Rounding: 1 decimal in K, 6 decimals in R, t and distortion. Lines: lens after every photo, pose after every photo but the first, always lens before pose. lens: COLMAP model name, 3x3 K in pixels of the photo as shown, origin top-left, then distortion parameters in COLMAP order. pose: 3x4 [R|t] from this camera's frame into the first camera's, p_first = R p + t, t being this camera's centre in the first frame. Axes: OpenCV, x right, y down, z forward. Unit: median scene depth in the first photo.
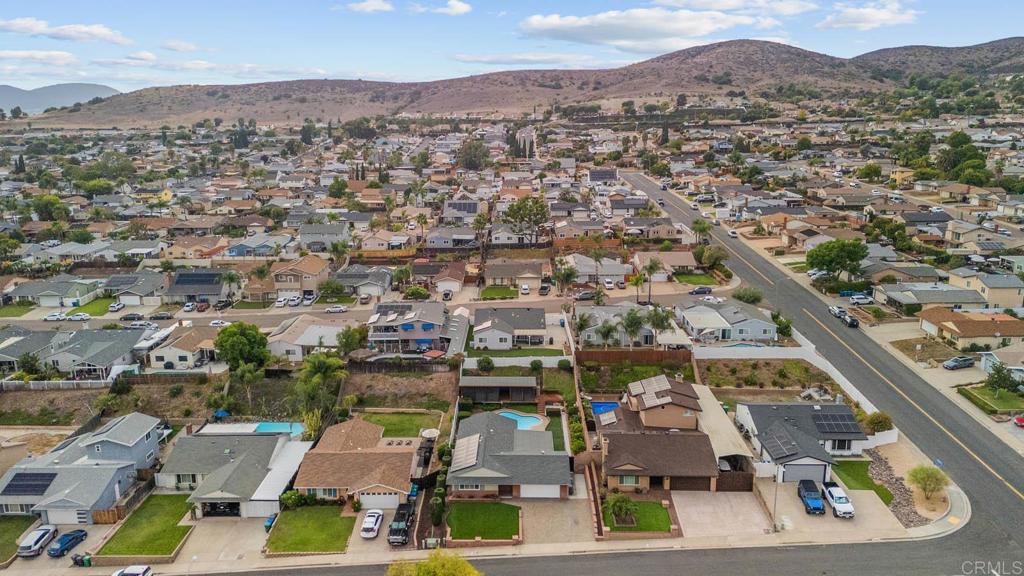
lens RADIAL K [[738.9, 0, 512.0], [0, 738.9, 288.0], [0, 0, 1]] dist [0.090624, -0.097140]
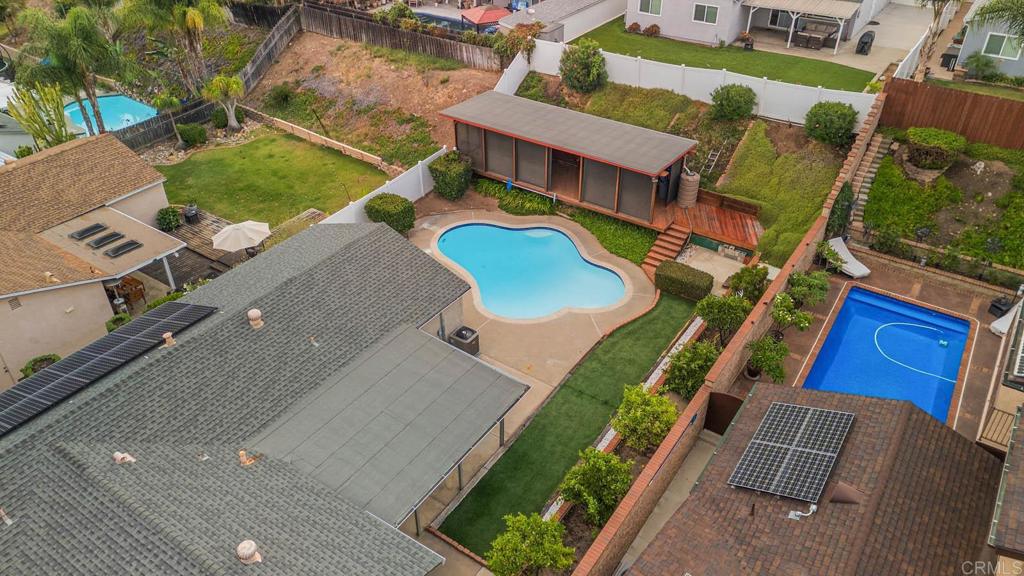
lens RADIAL K [[738.9, 0, 512.0], [0, 738.9, 288.0], [0, 0, 1]] dist [0.090624, -0.097140]
pose [[0.832124, 0.320632, -0.452509, 0.118588], [-0.130016, 0.905981, 0.402859, 0.061851], [0.539133, -0.276395, 0.795576, 0.688206]]
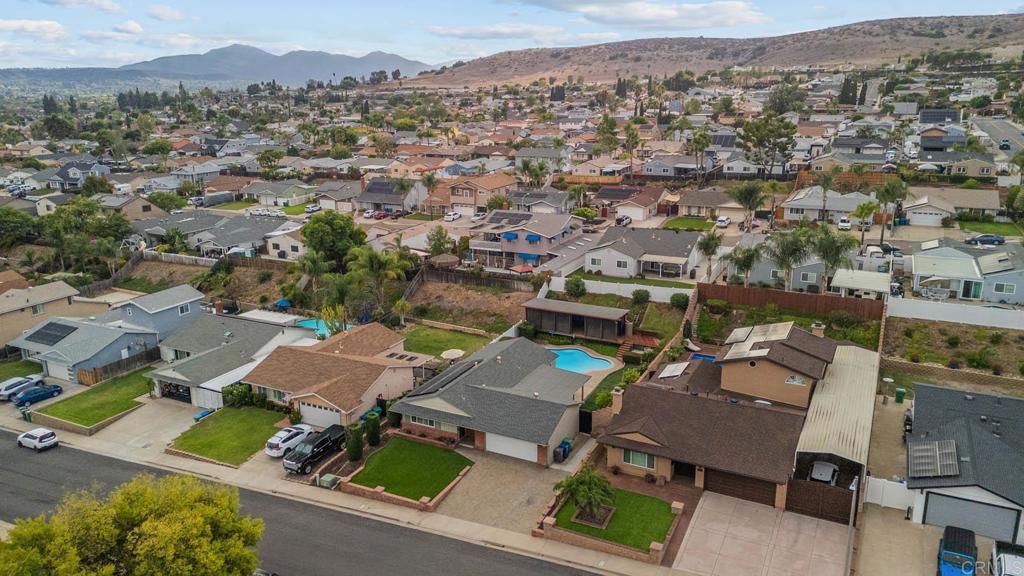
lens RADIAL K [[738.9, 0, 512.0], [0, 738.9, 288.0], [0, 0, 1]] dist [0.090624, -0.097140]
pose [[0.898309, 0.113406, -0.424475, 0.226112], [-0.097188, 0.993471, 0.059745, 0.064856], [0.428480, -0.012416, 0.903466, 0.286967]]
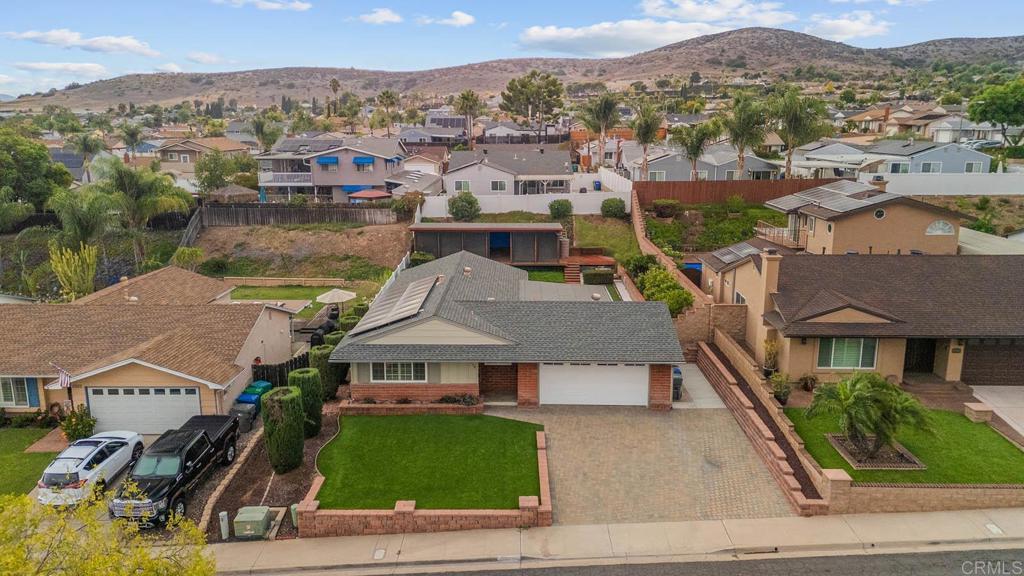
lens RADIAL K [[747.6, 0, 506.2], [0, 747.6, 290.0], [0, 0, 1]] dist [0.076553, -0.078452]
pose [[0.999969, -0.000019, -0.007869, -0.001489], [-0.000081, 0.999919, -0.012760, 0.168897], [0.007869, 0.012760, 0.999888, 0.464632]]
